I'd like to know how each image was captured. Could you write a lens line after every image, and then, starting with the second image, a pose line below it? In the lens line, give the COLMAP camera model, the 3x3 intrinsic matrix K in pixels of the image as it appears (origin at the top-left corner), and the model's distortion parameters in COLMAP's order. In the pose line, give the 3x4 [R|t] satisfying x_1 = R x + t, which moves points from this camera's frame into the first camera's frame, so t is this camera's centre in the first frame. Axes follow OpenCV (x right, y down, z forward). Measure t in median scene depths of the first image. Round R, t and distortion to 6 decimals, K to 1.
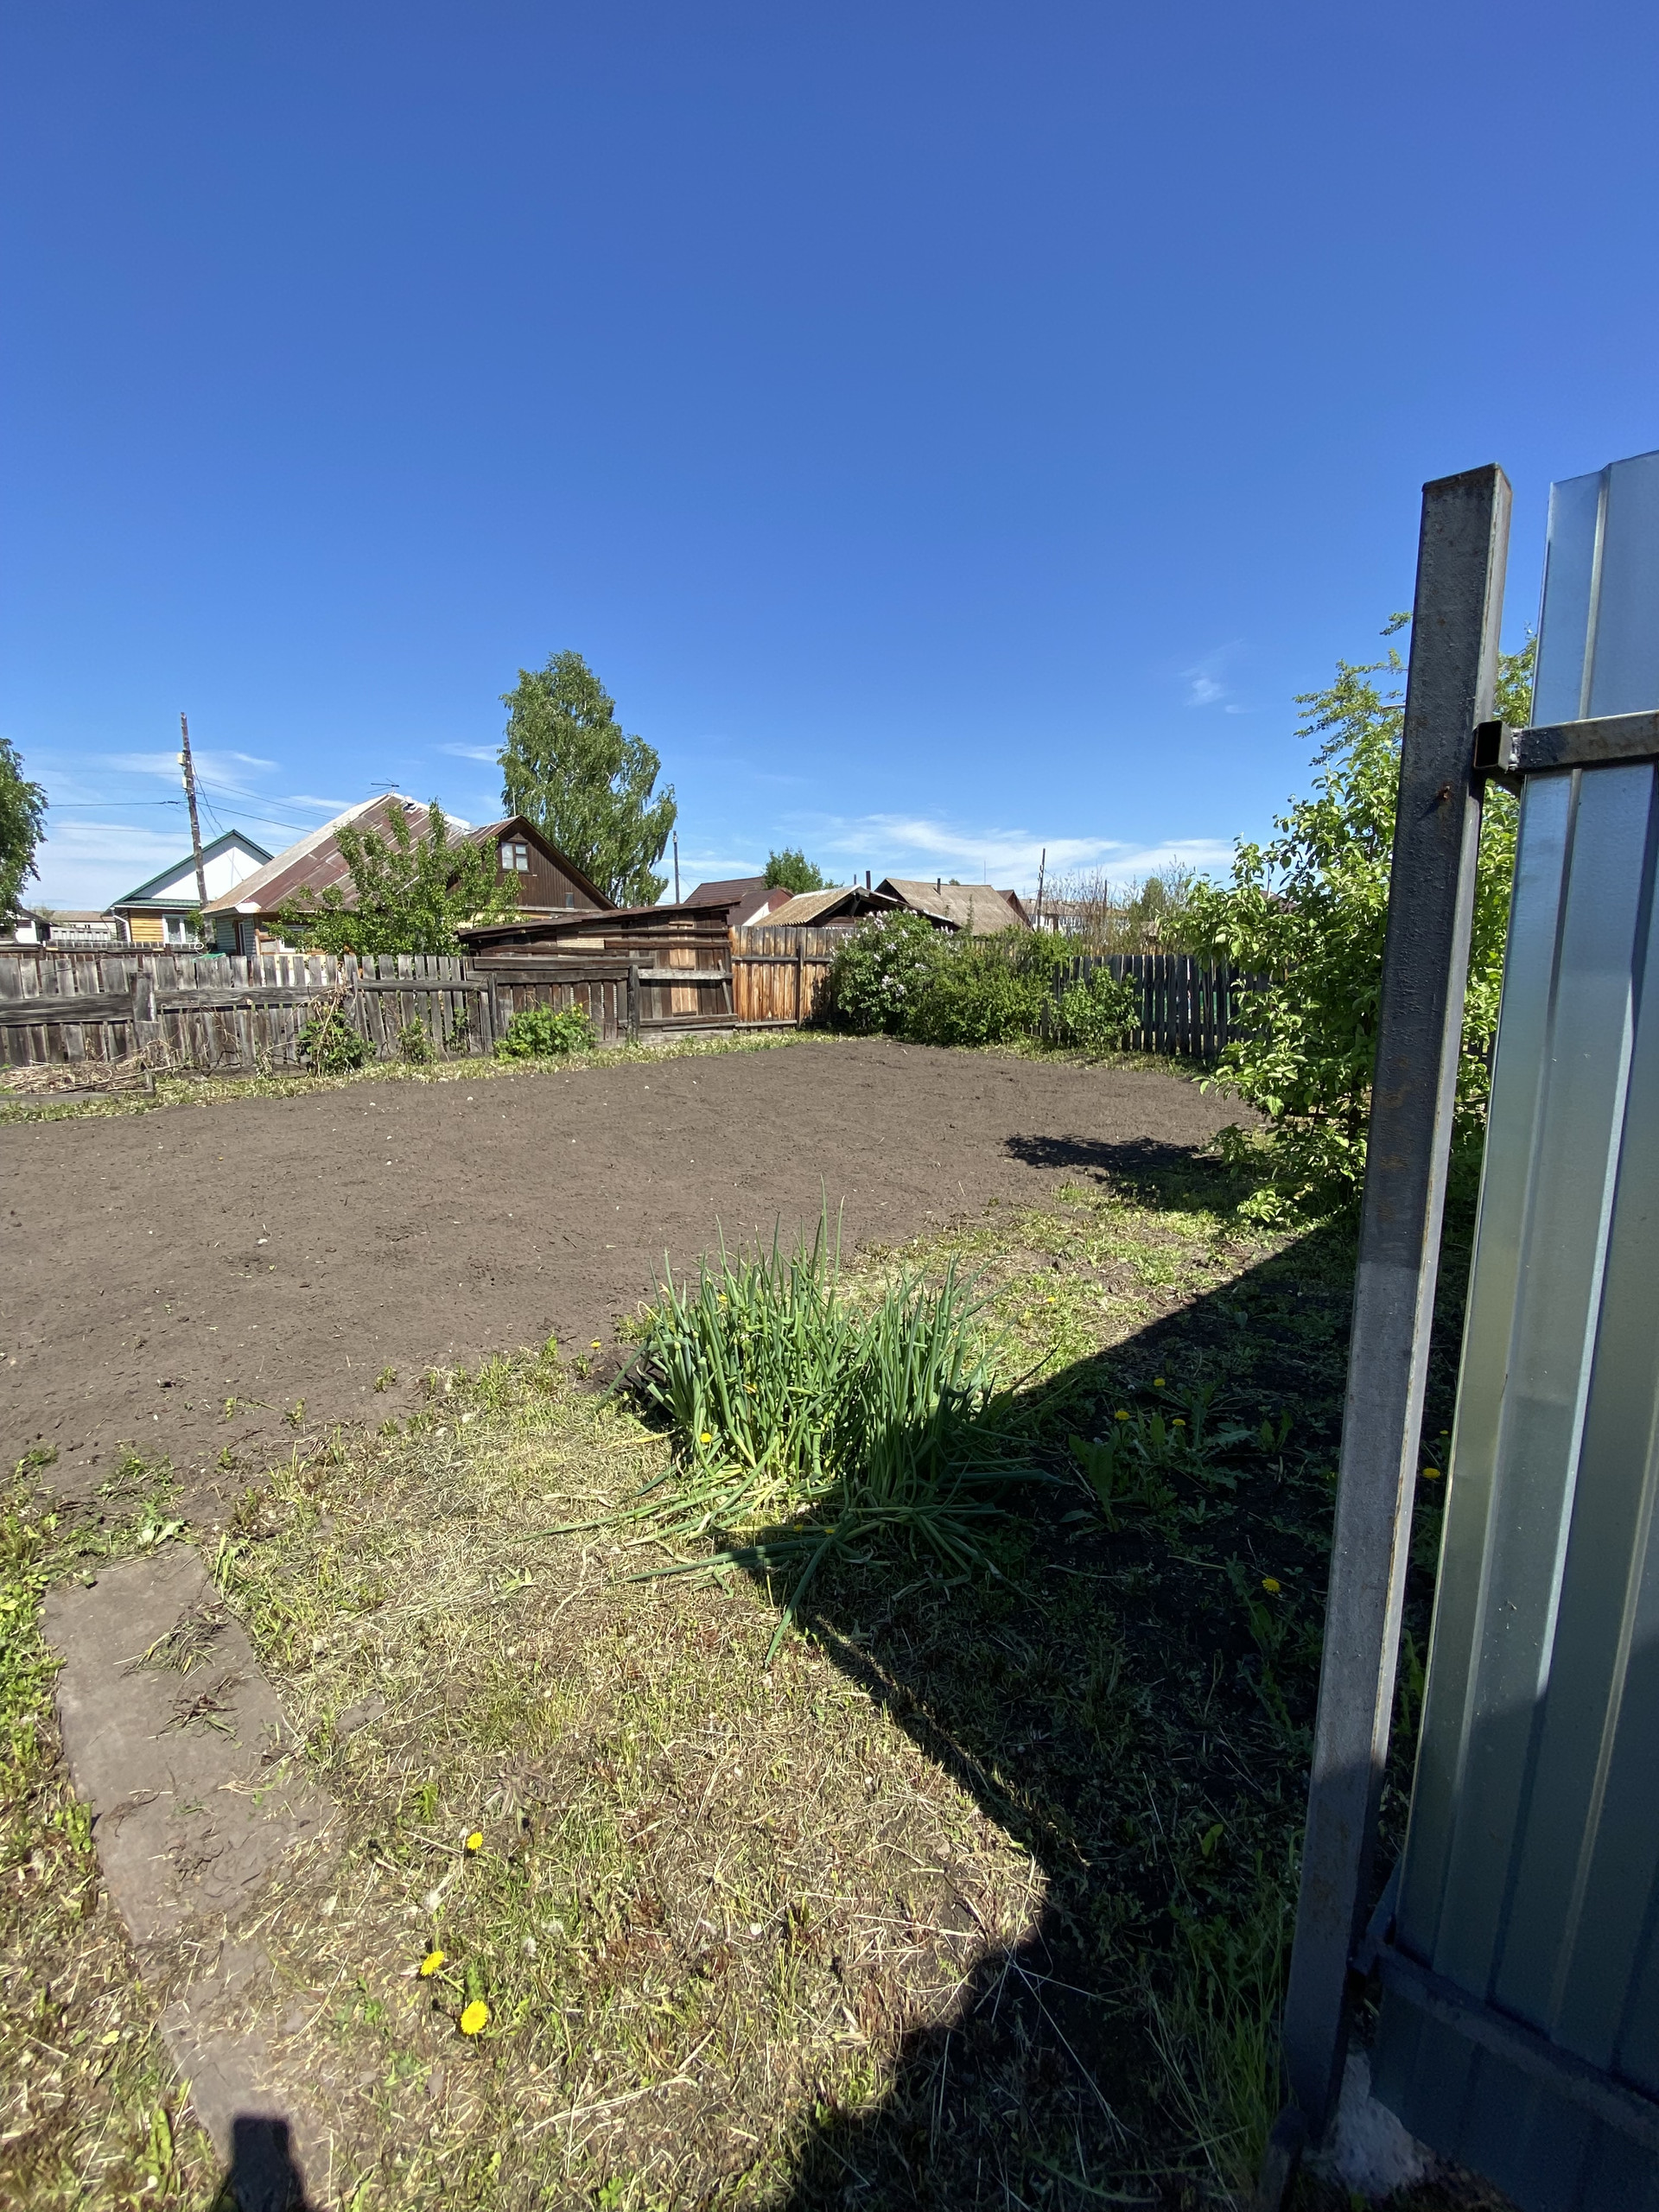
lens RADIAL K [[907.4, 0, 829.5], [0, 907.4, 1106.0], [0, 0, 1]] dist [0.024088, -0.022889]
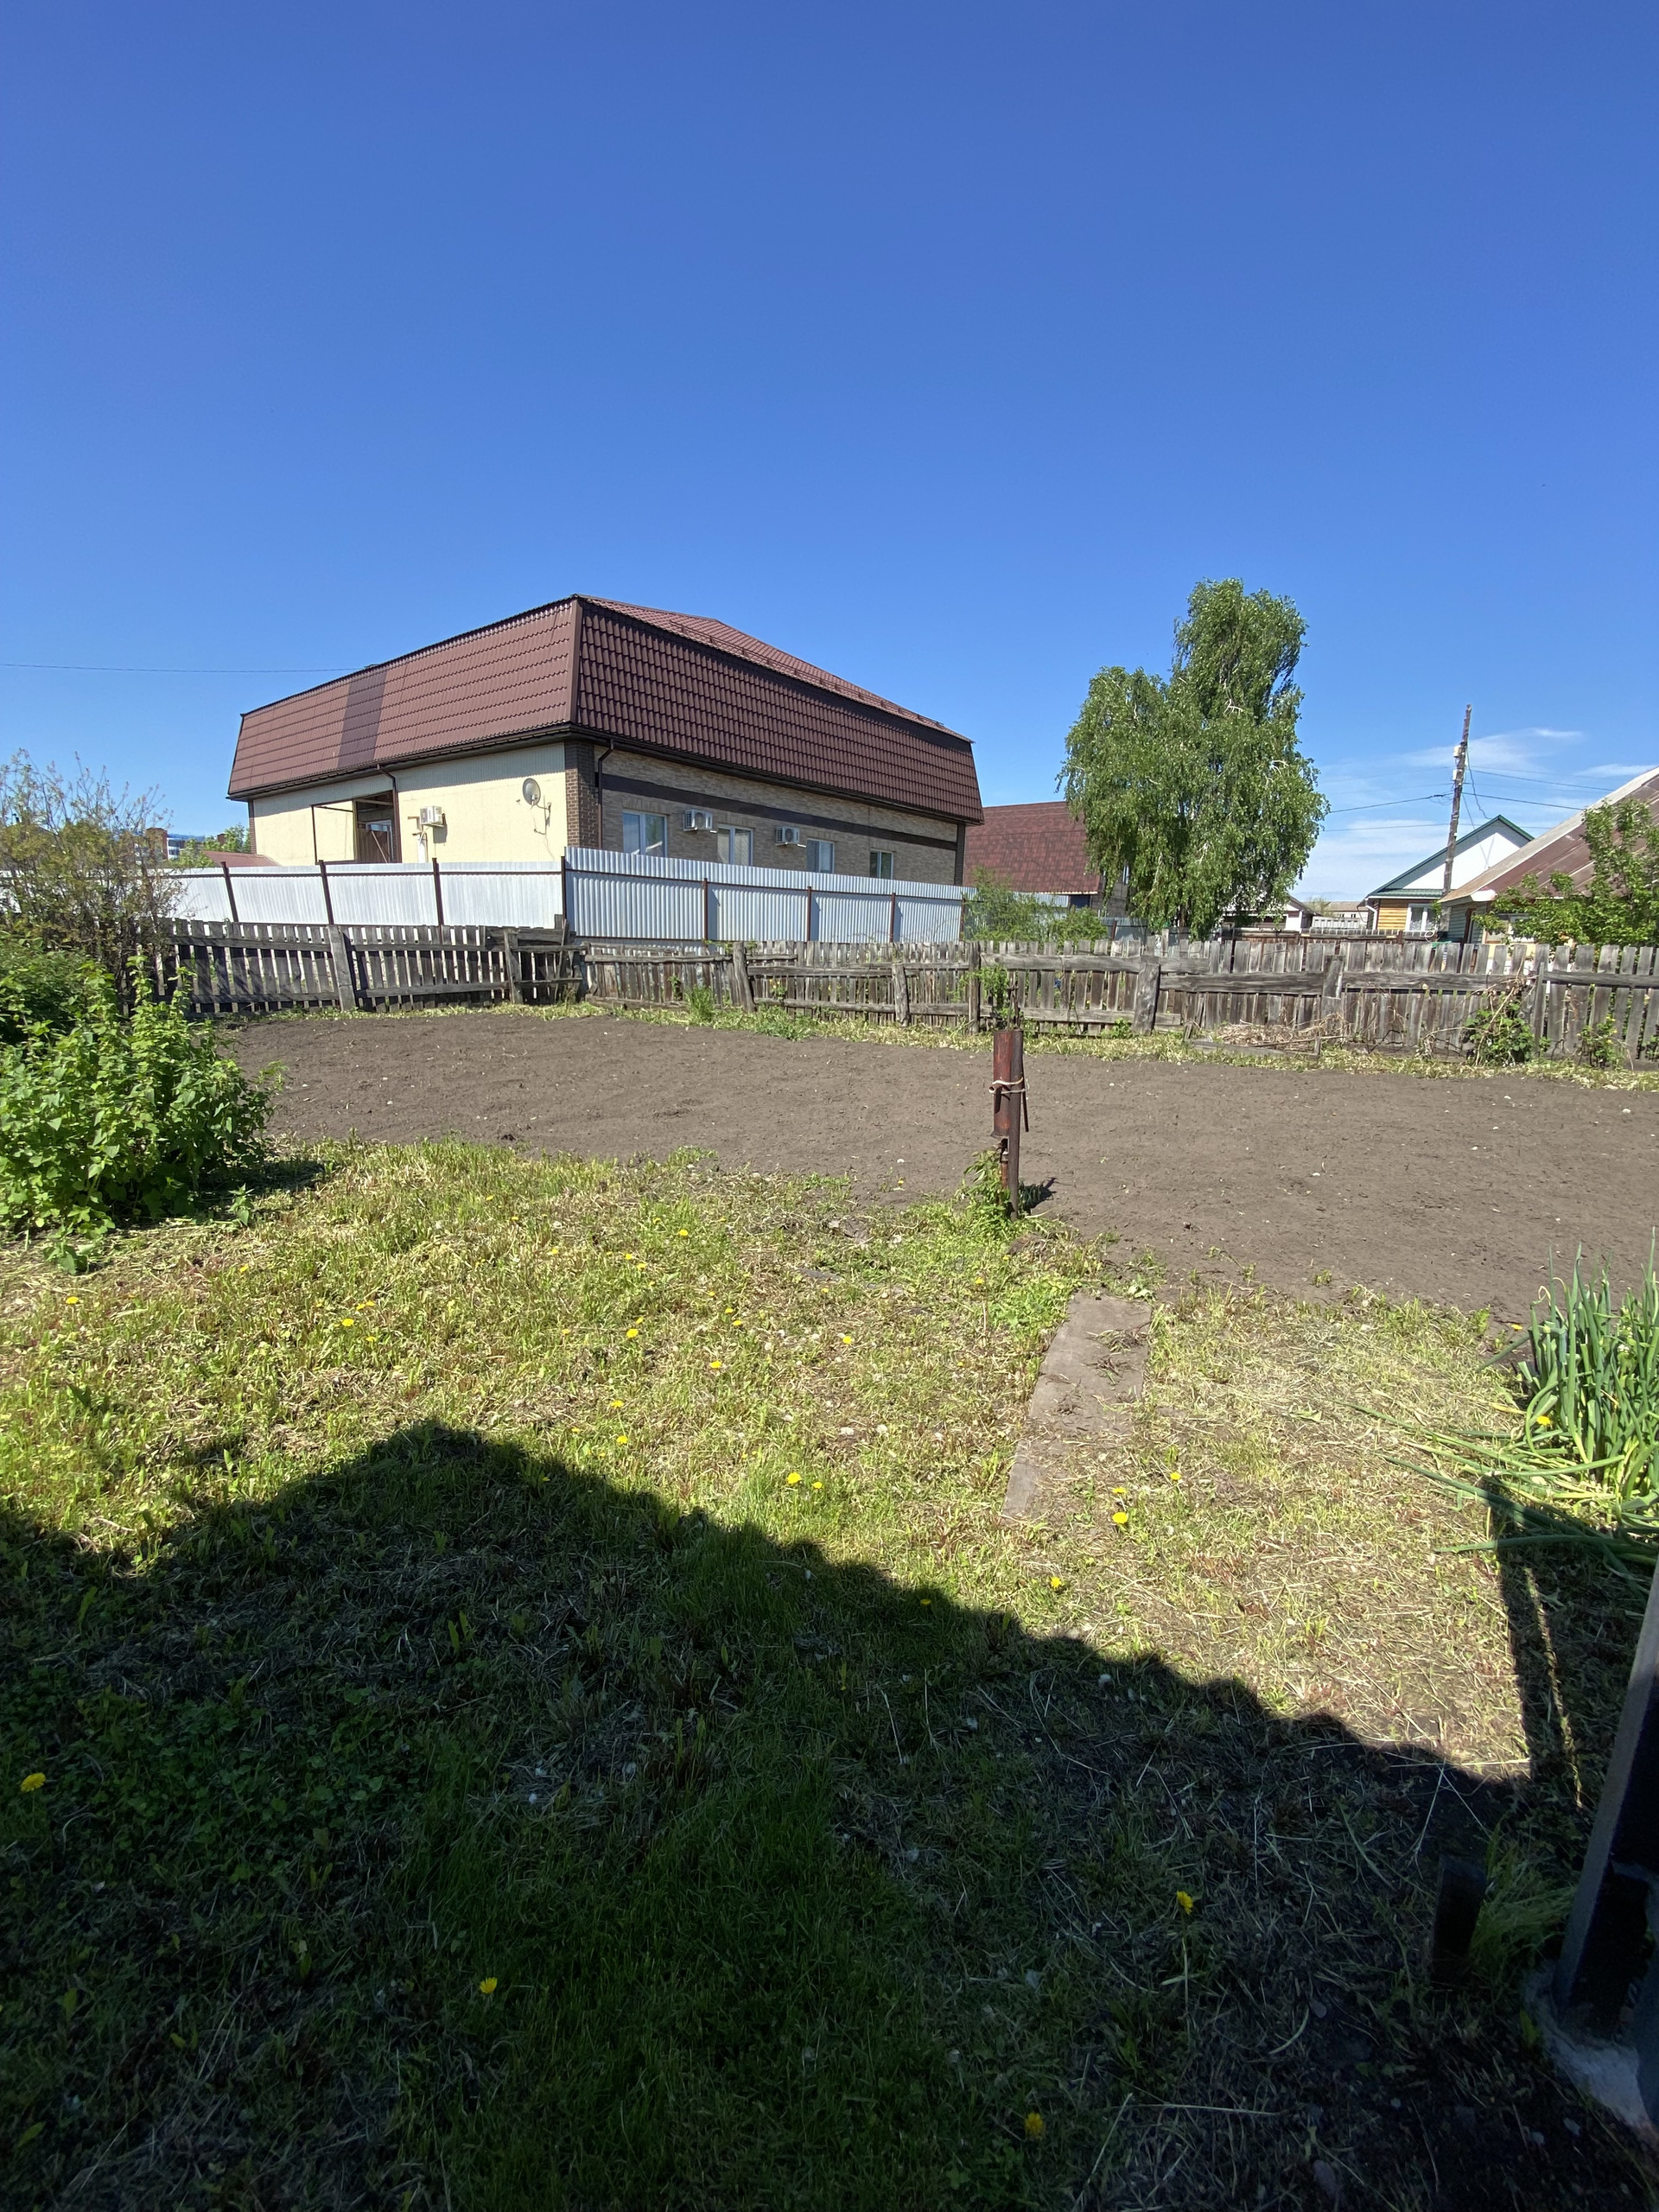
lens RADIAL K [[907.4, 0, 829.5], [0, 907.4, 1106.0], [0, 0, 1]] dist [0.024088, -0.022889]
pose [[0.376772, 0.180334, -0.908583, 0.093973], [-0.169104, 0.977774, 0.123942, 0.007227], [0.910739, 0.106947, 0.398893, -0.036669]]
